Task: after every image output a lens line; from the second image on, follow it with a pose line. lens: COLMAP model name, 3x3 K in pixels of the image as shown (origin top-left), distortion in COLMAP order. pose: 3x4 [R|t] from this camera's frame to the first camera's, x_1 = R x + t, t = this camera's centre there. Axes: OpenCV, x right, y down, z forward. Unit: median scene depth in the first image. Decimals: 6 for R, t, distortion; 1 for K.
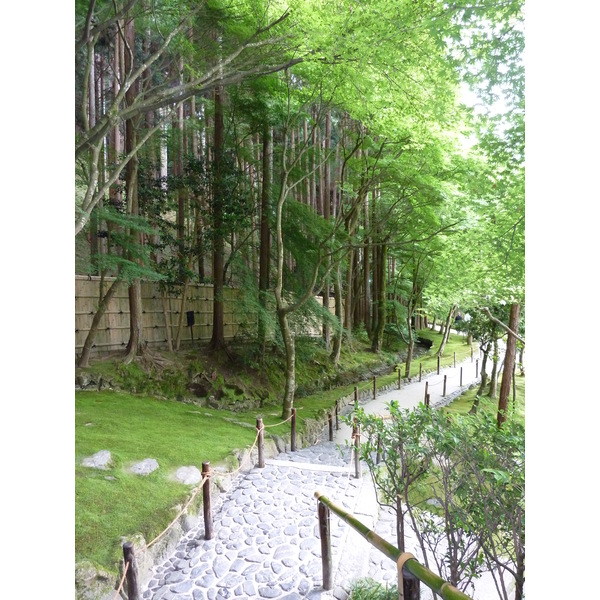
lens RADIAL K [[443.0, 0, 299.6], [0, 443.0, 300.0], [0, 0, 1]] dist [-0.013915, -0.004269]
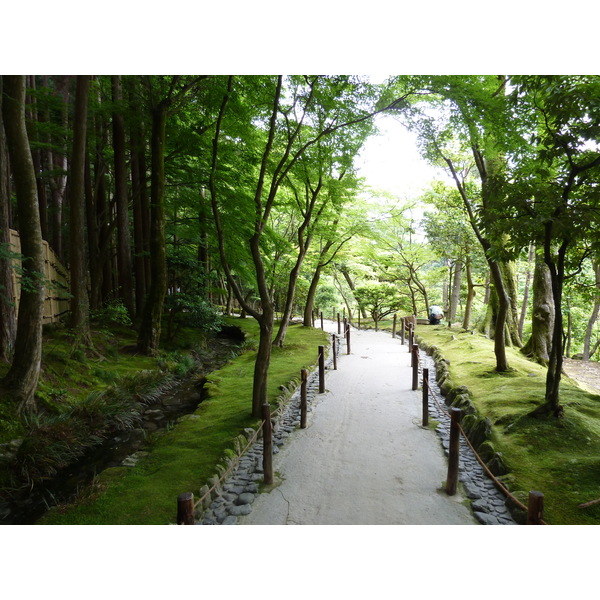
lens RADIAL K [[443.0, 0, 299.4], [0, 443.0, 299.6], [0, 0, 1]] dist [-0.013915, -0.004269]
pose [[0.864437, -0.031776, 0.501736, 0.078600], [0.032057, 0.999453, 0.008068, 0.063400], [-0.501718, 0.009110, 0.864983, 0.518119]]
